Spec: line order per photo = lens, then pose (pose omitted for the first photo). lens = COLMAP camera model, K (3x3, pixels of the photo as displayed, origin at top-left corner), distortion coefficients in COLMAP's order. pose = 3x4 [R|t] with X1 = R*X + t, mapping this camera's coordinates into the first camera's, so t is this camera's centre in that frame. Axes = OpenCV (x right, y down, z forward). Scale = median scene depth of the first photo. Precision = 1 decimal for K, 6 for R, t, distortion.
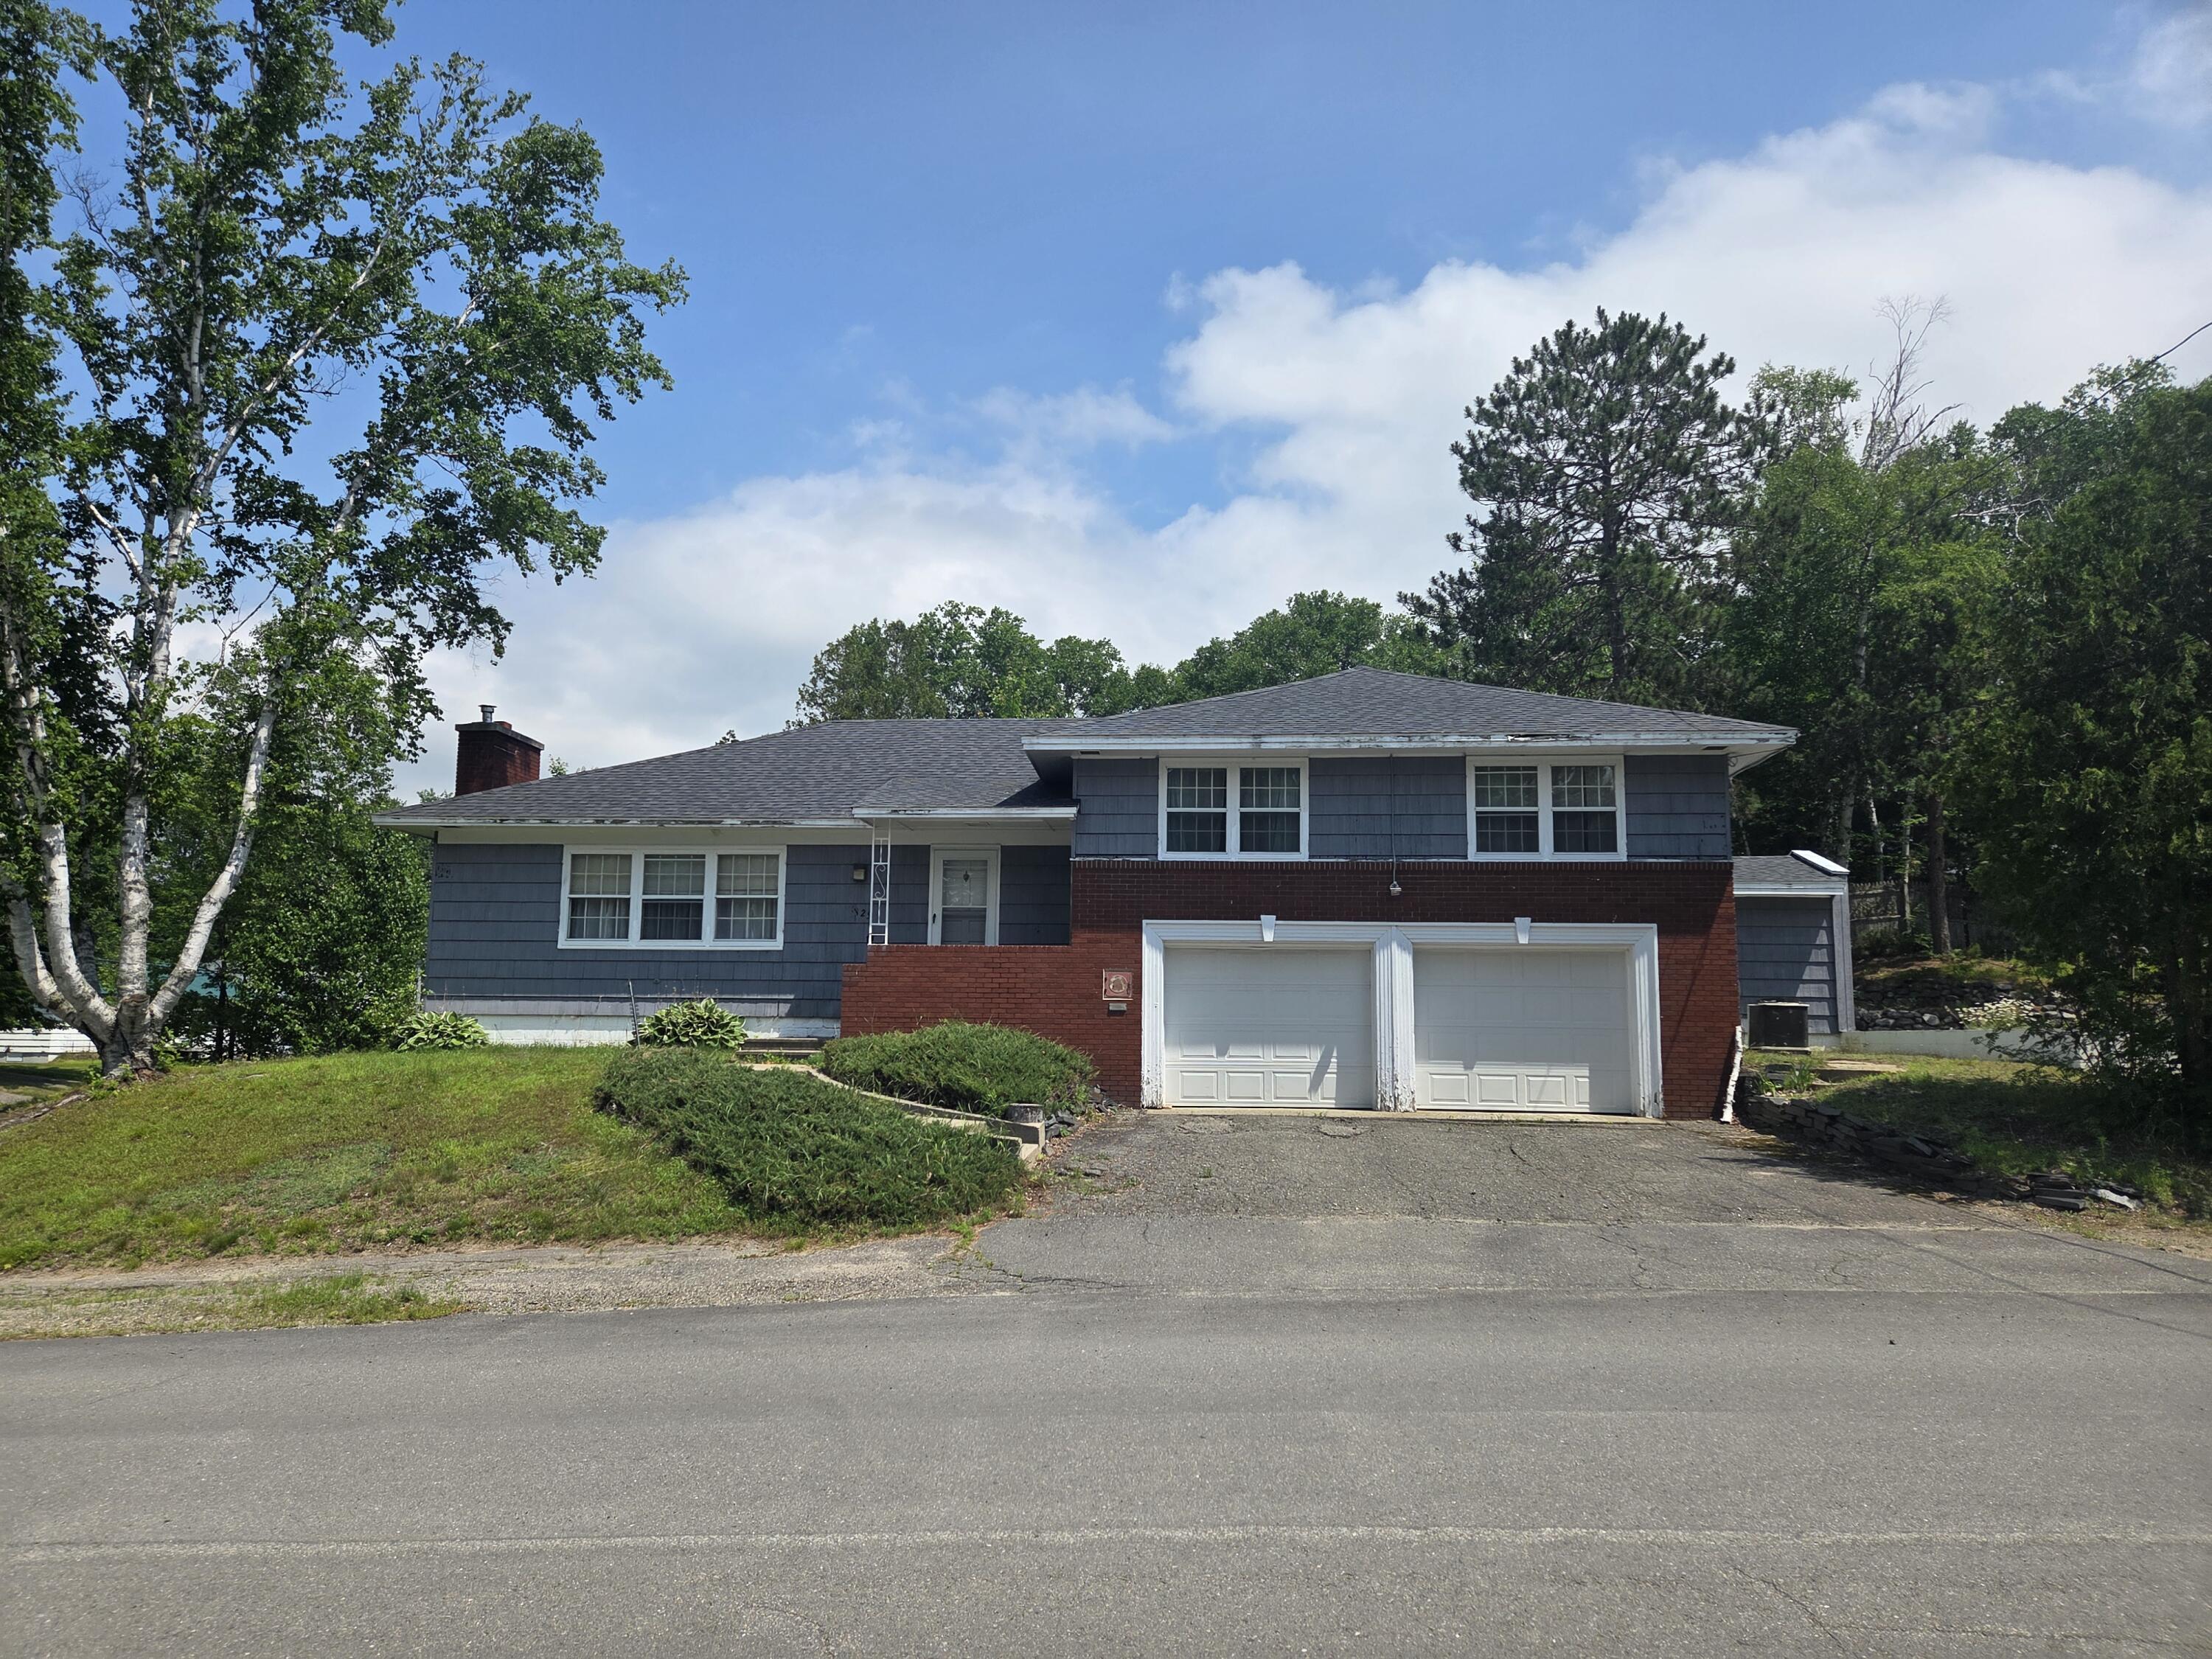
lens RADIAL K [[1437.8, 0, 1106.0], [0, 1437.8, 829.5], [0, 0, 1]] dist [0.045038, -0.002220]
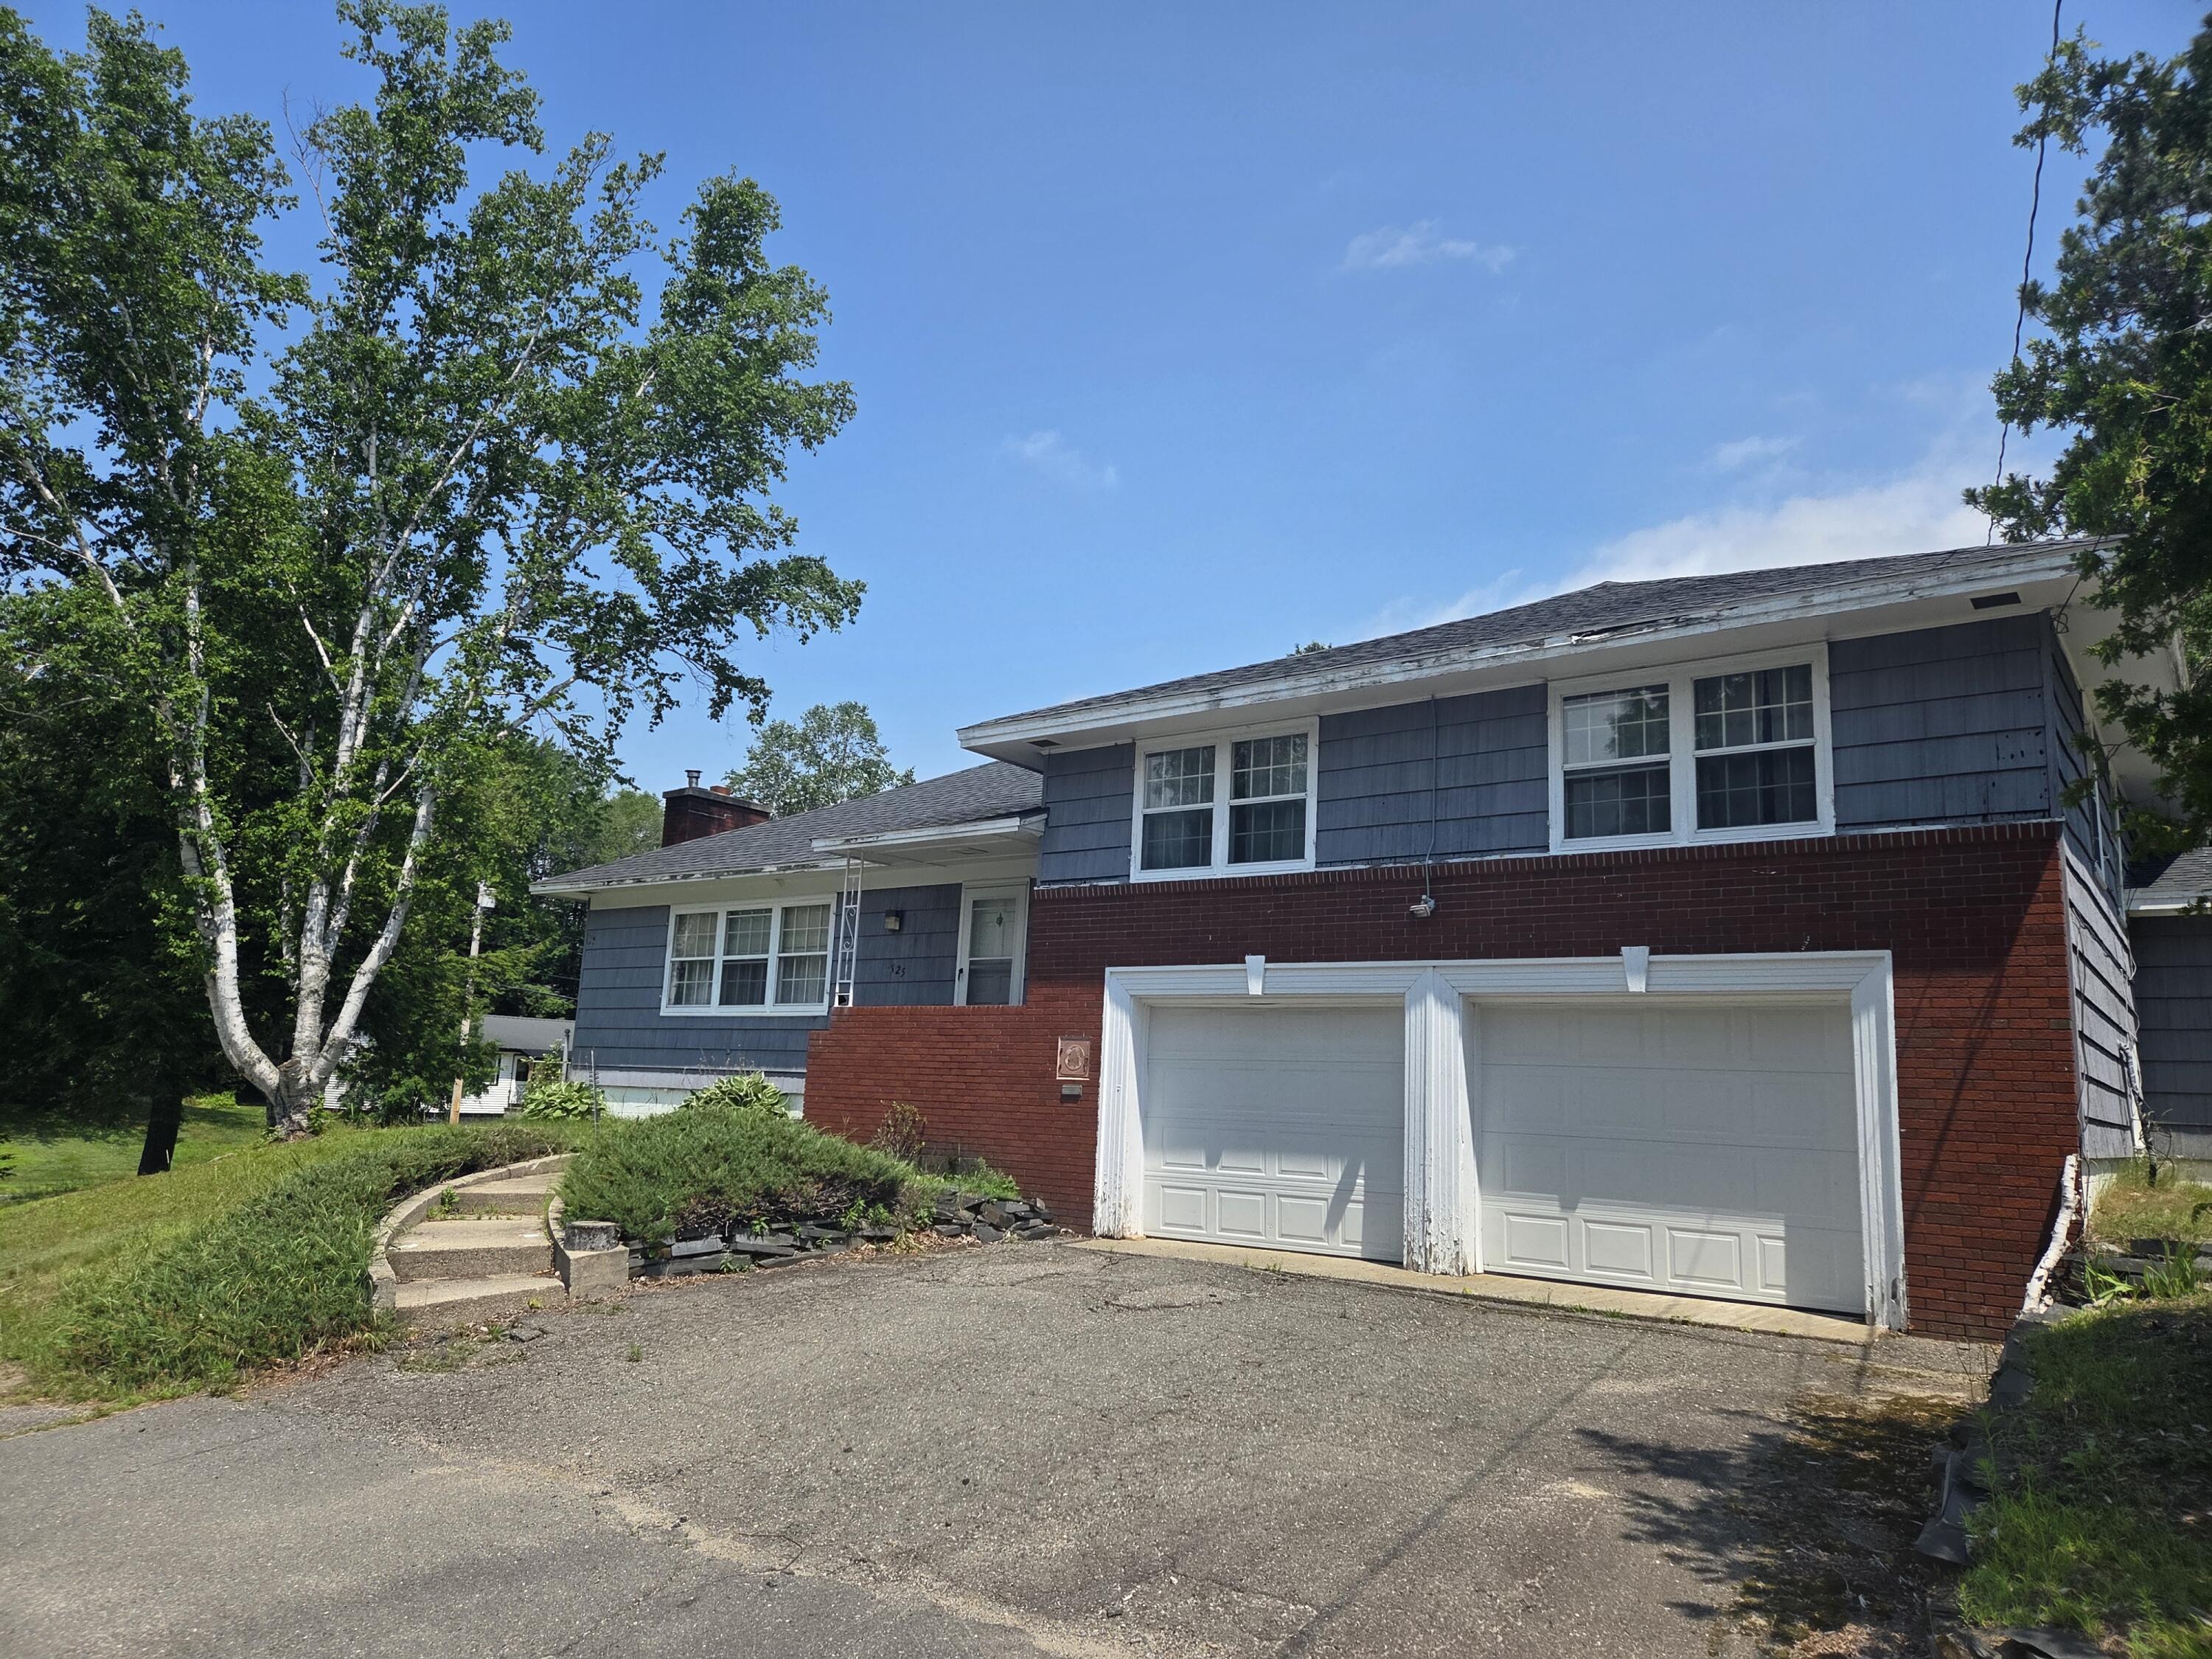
lens RADIAL K [[1437.8, 0, 1106.0], [0, 1437.8, 829.5], [0, 0, 1]] dist [0.045038, -0.002220]
pose [[0.848665, -0.074969, -0.523591, 0.407029], [0.045784, 0.996601, -0.068487, 0.043676], [0.526945, 0.034150, 0.849213, 0.393540]]
